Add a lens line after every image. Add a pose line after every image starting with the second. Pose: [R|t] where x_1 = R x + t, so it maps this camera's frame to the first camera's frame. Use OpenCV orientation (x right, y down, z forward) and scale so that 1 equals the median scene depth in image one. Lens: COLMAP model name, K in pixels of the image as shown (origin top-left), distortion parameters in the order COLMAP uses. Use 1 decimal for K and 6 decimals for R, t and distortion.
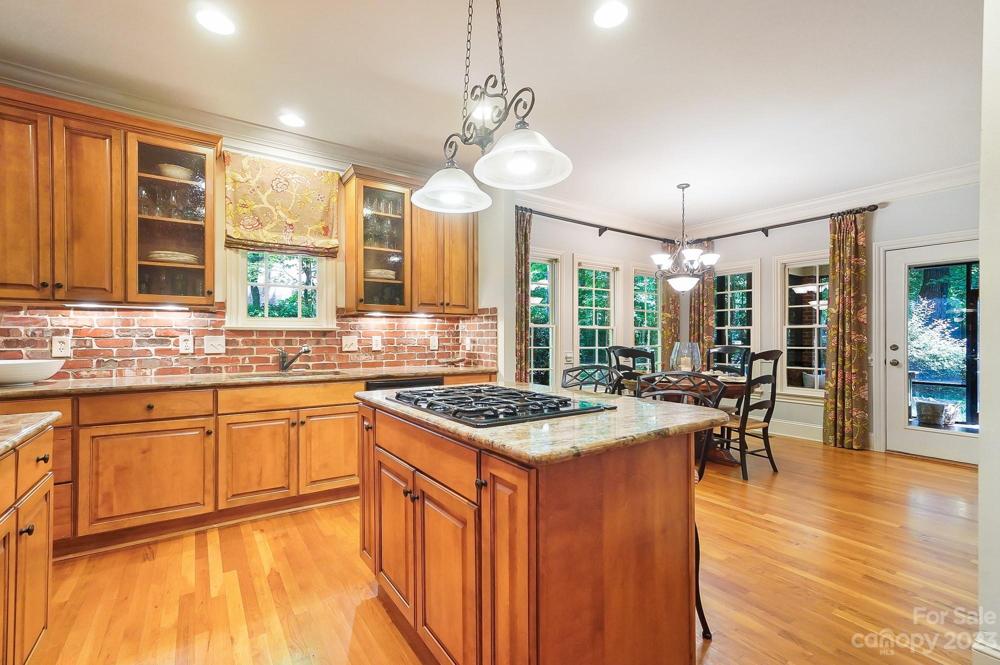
lens RADIAL K [[434.5, 0, 508.4], [0, 434.5, 333.1], [0, 0, 1]] dist [-0.002889, 0.004521]
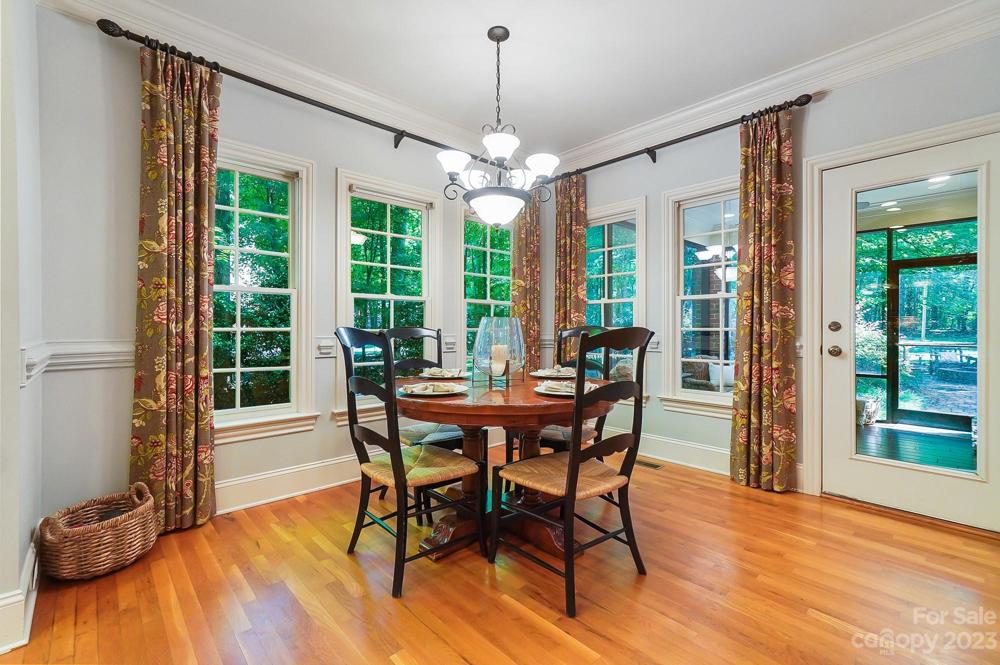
lens RADIAL K [[434.5, 0, 507.8], [0, 434.5, 324.8], [0, 0, 1]] dist [-0.002889, 0.004521]
pose [[0.988662, -0.002067, 0.150146, 0.321303], [0.001246, 0.999984, 0.005558, 0.025711], [-0.150155, -0.005308, 0.988648, 0.440556]]
